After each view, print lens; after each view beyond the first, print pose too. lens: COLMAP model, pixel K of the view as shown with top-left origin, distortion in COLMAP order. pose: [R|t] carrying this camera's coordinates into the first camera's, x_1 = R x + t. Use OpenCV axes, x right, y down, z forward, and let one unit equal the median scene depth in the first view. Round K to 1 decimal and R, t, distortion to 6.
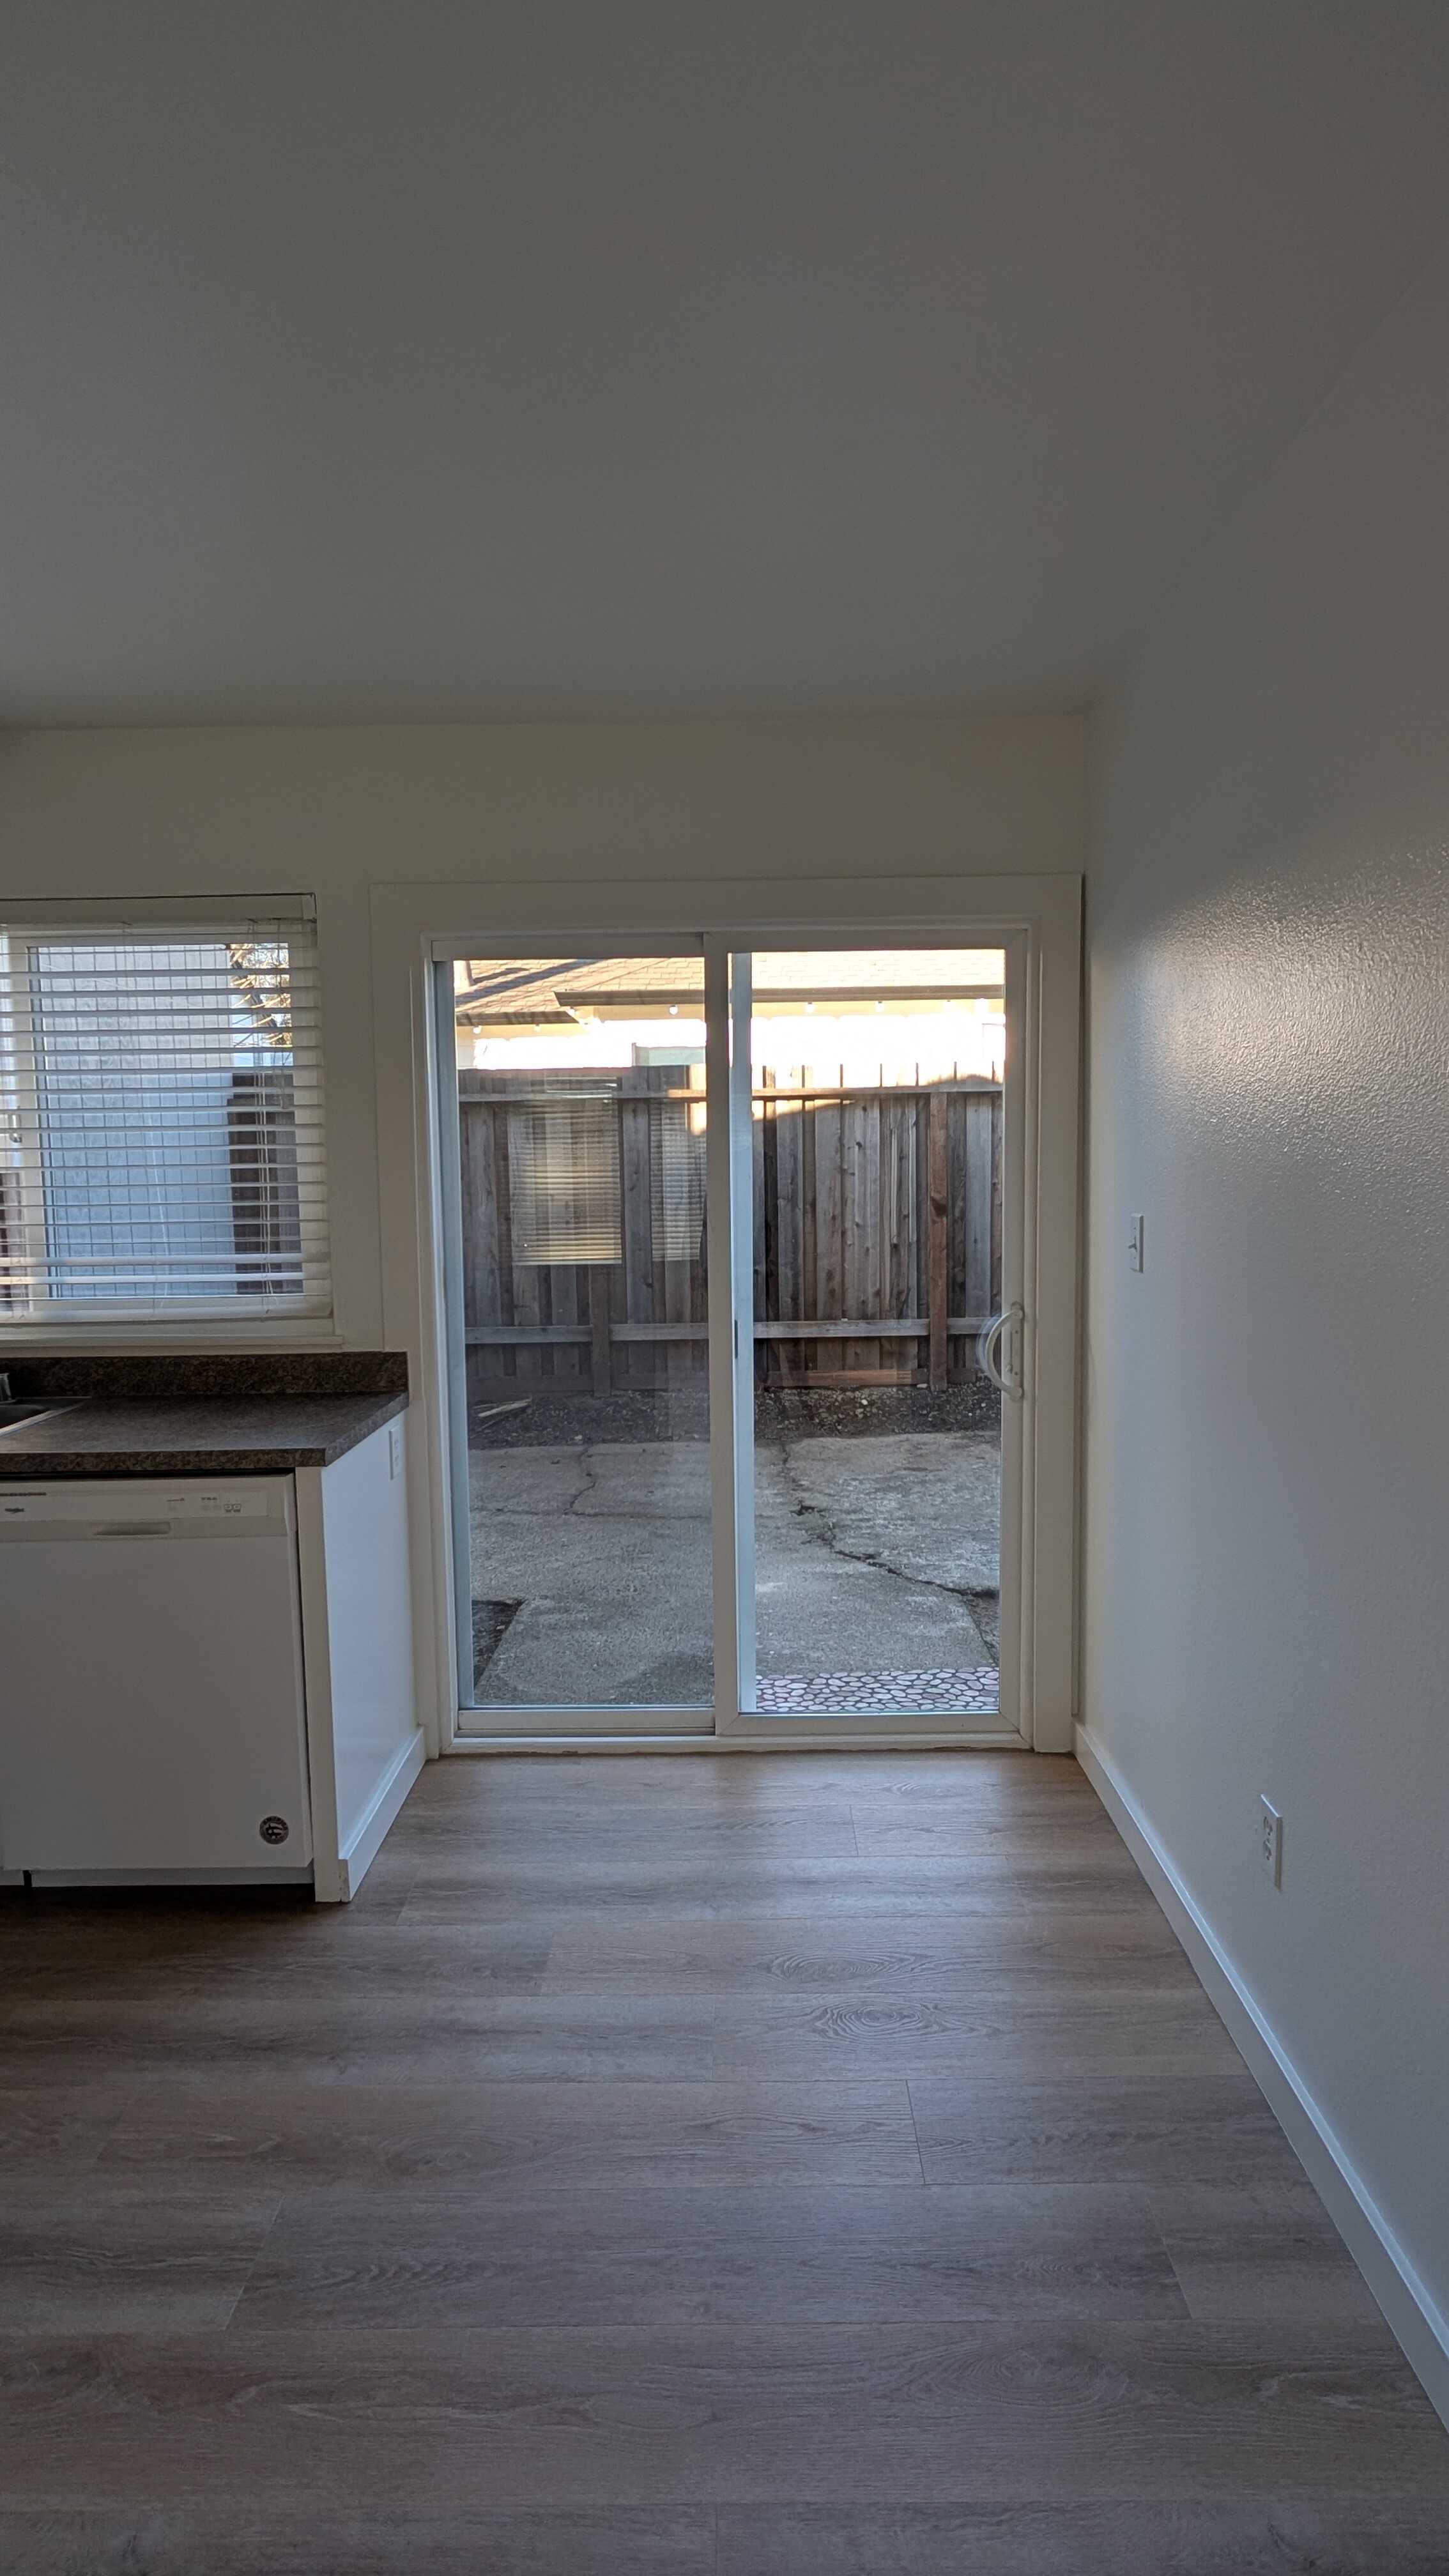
lens RADIAL K [[1321.1, 0, 743.8], [0, 1321.1, 1286.3], [0, 0, 1]] dist [-0.002927, 0.000235]
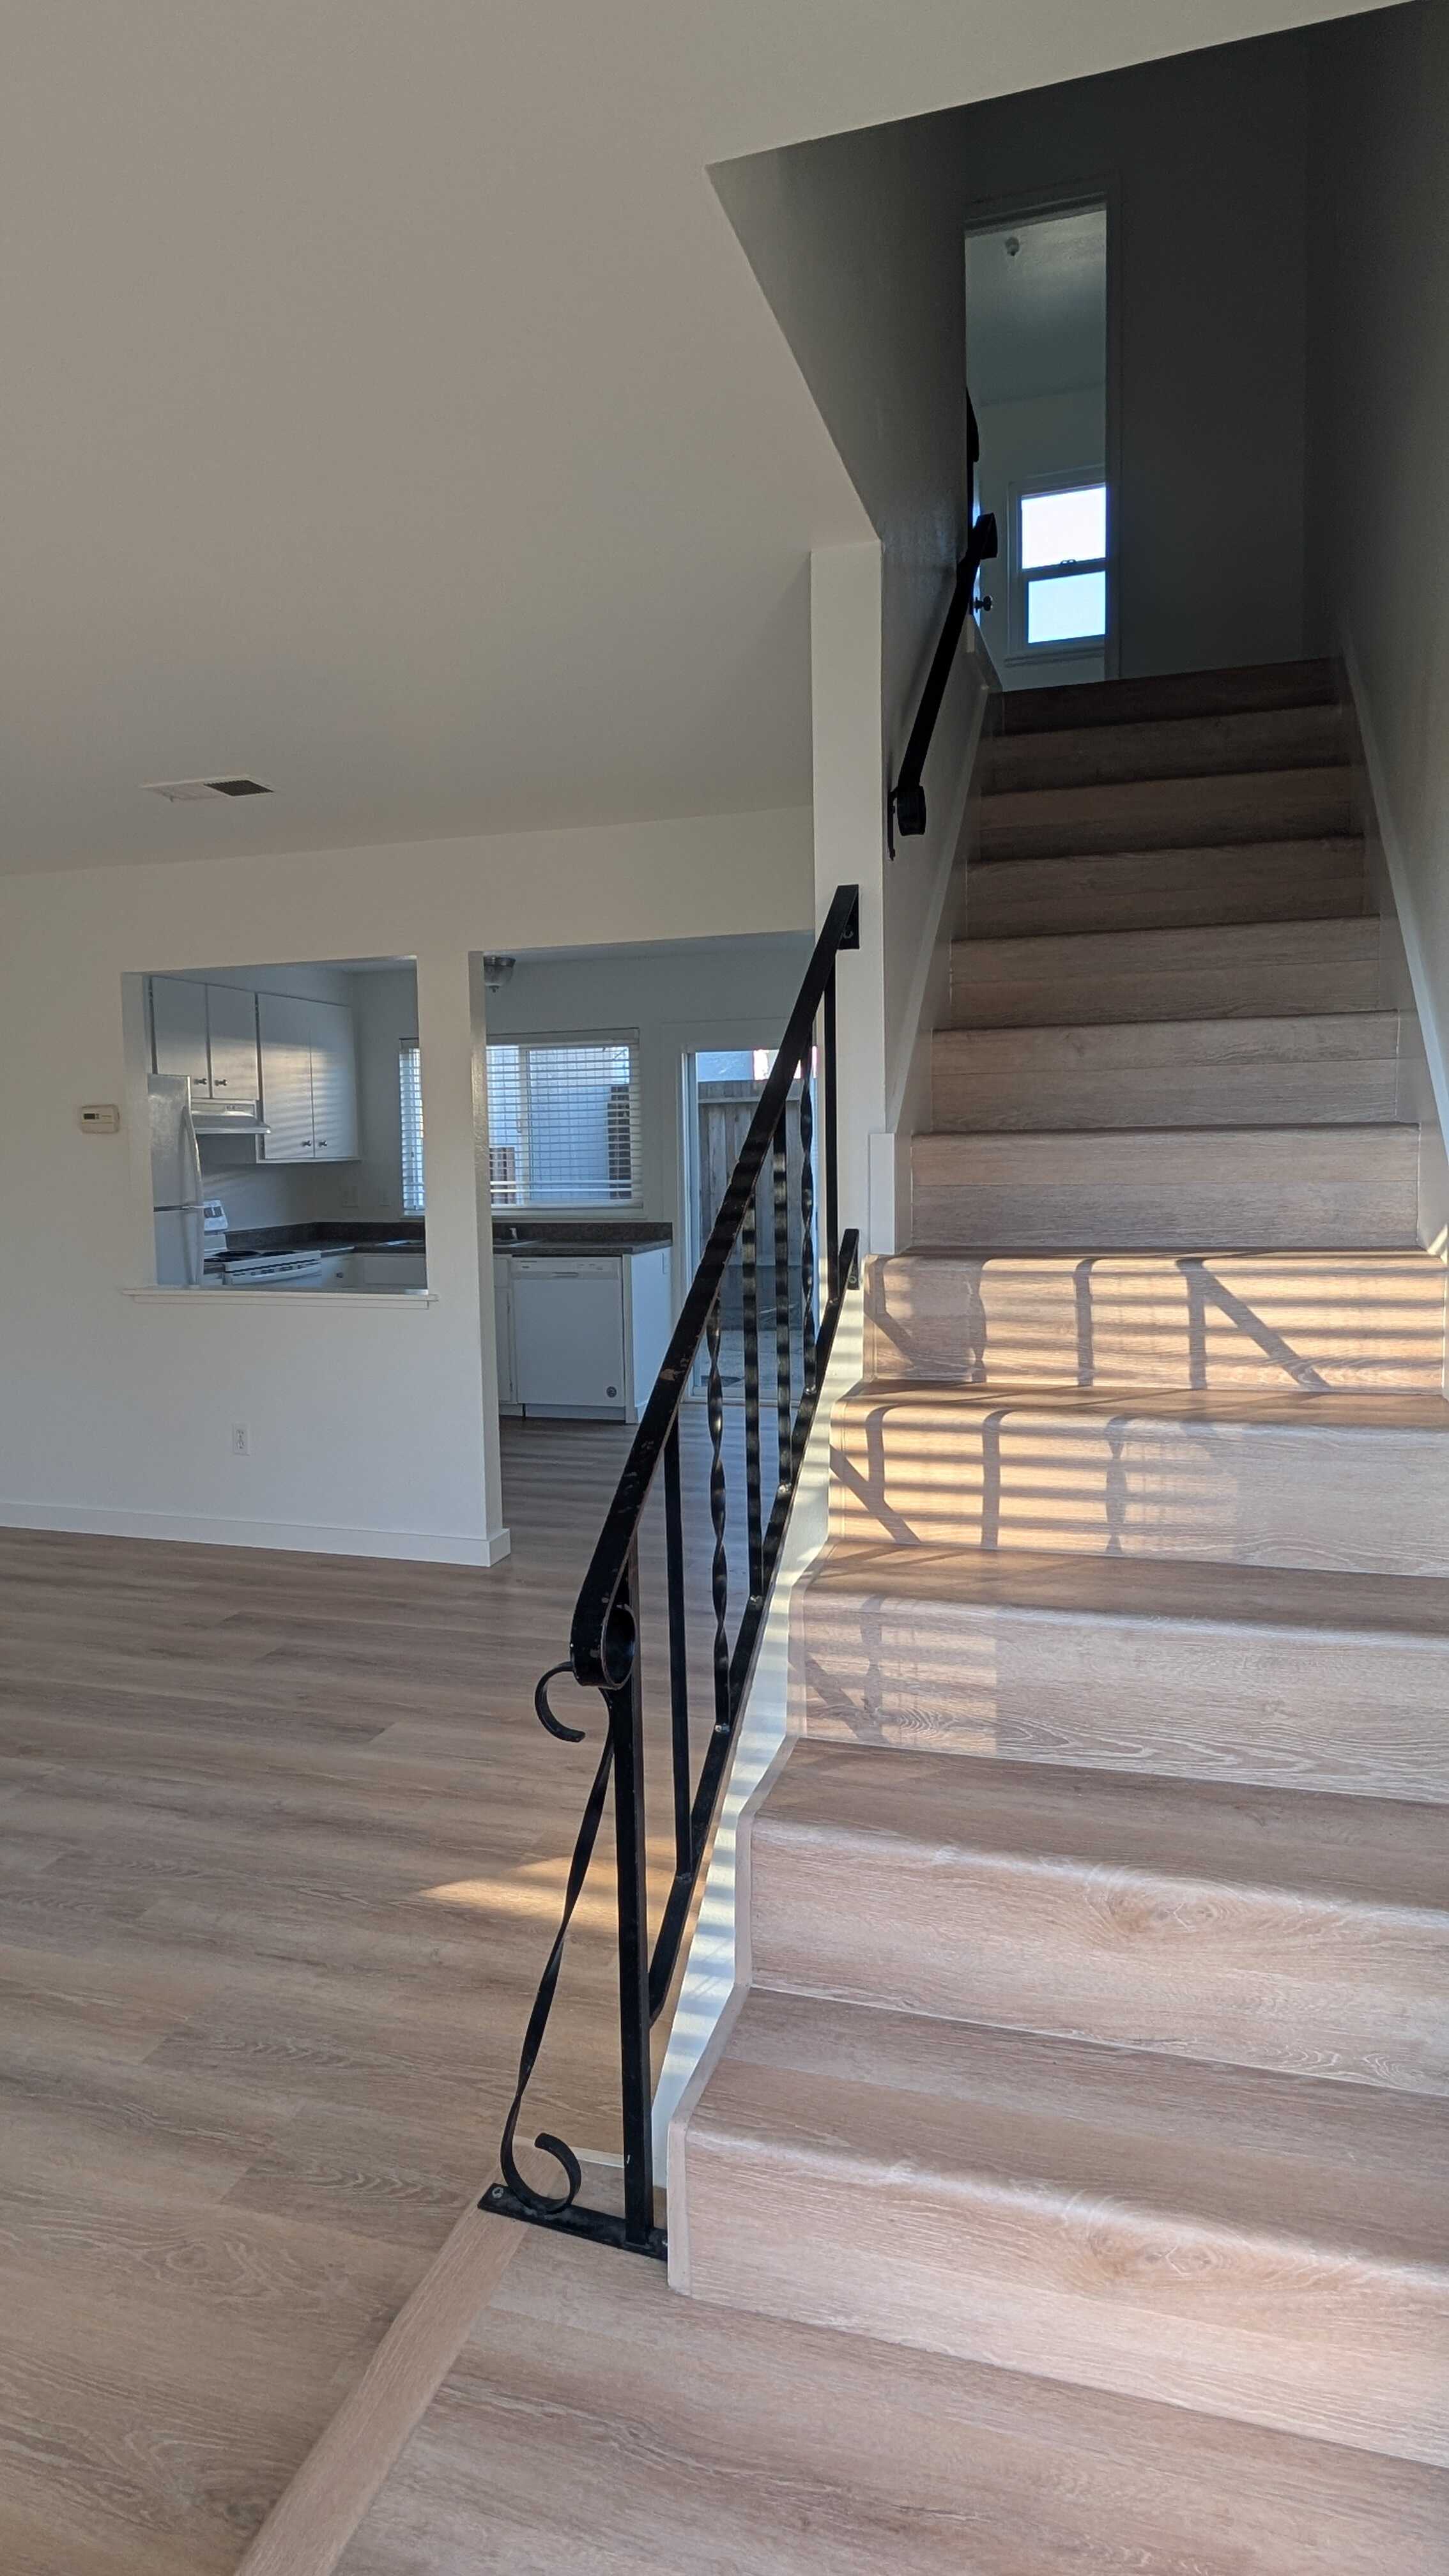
lens RADIAL K [[1321.1, 0, 667.7], [0, 1321.1, 1279.4], [0, 0, 1]] dist [-0.002927, 0.000235]
pose [[0.951237, 0.028697, -0.307124, 0.556055], [-0.024888, 0.999557, 0.016312, 0.136703], [0.307456, -0.007873, 0.951530, -1.478874]]
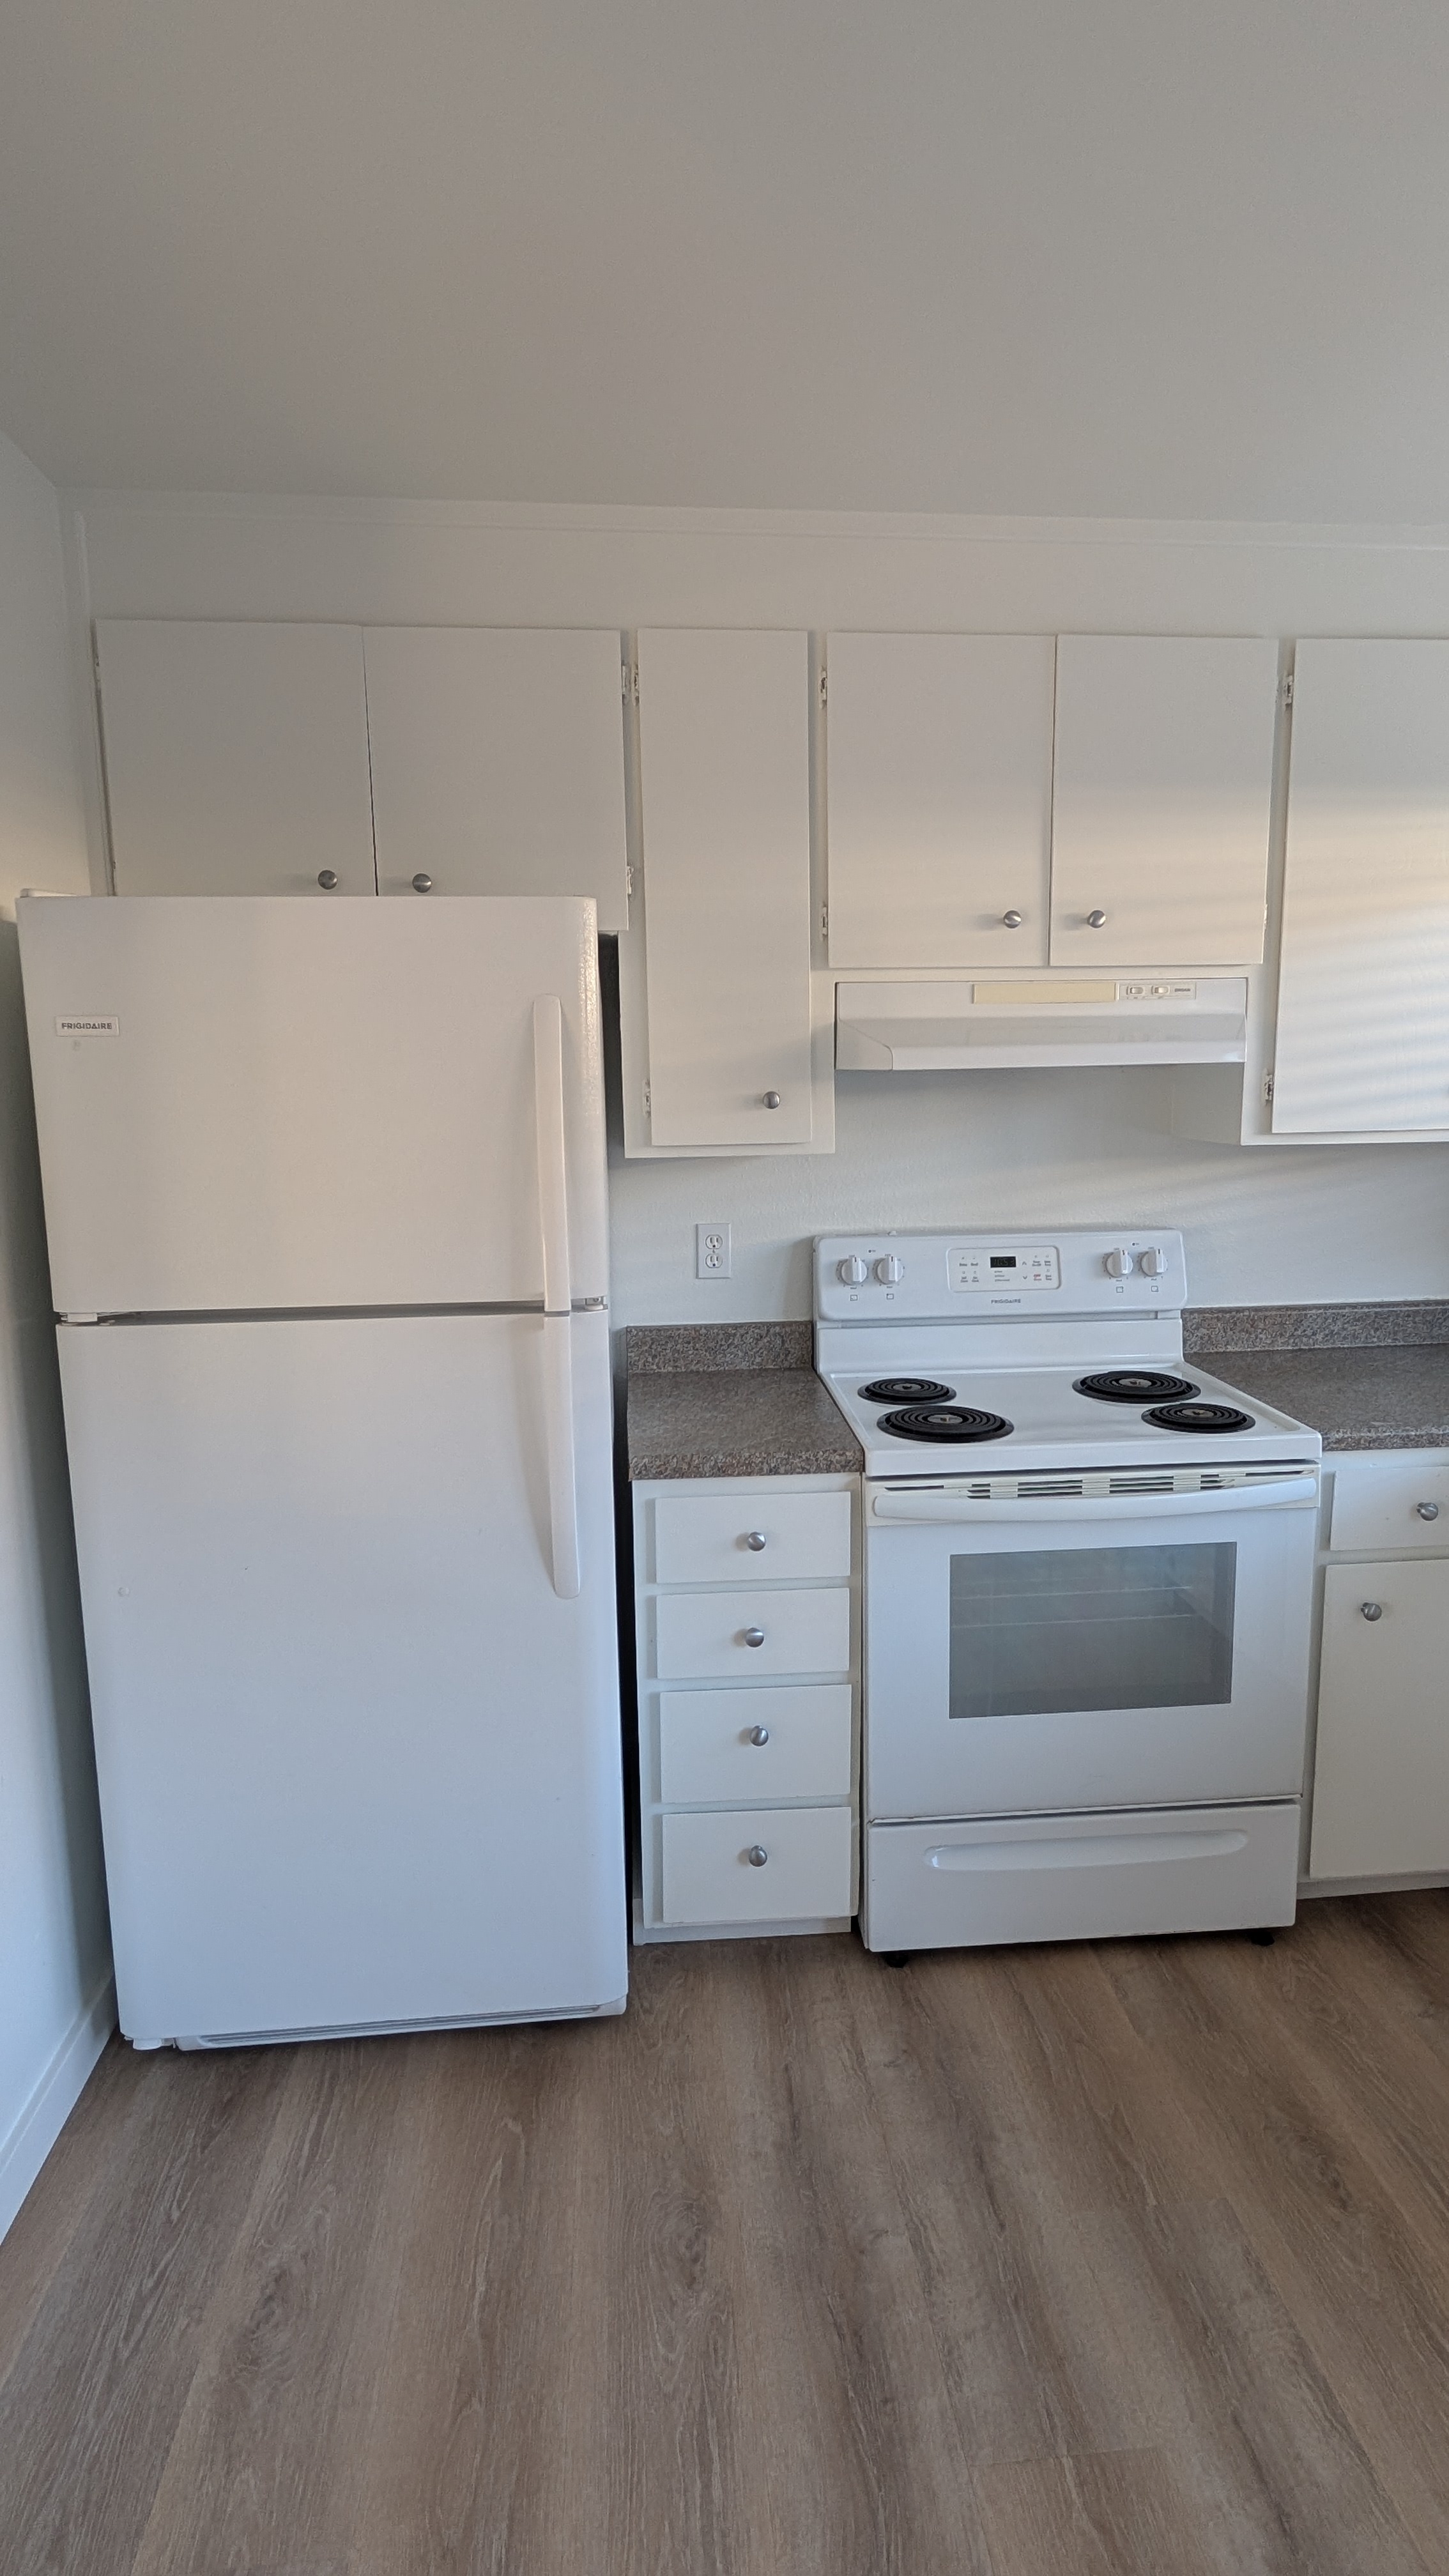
lens RADIAL K [[1321.1, 0, 739.0], [0, 1321.1, 1280.2], [0, 0, 1]] dist [-0.002927, 0.000235]
pose [[0.096482, 0.172313, -0.980306, -0.150419], [-0.082344, 0.982906, 0.164666, -0.066108], [0.991923, 0.064835, 0.109022, 0.367424]]
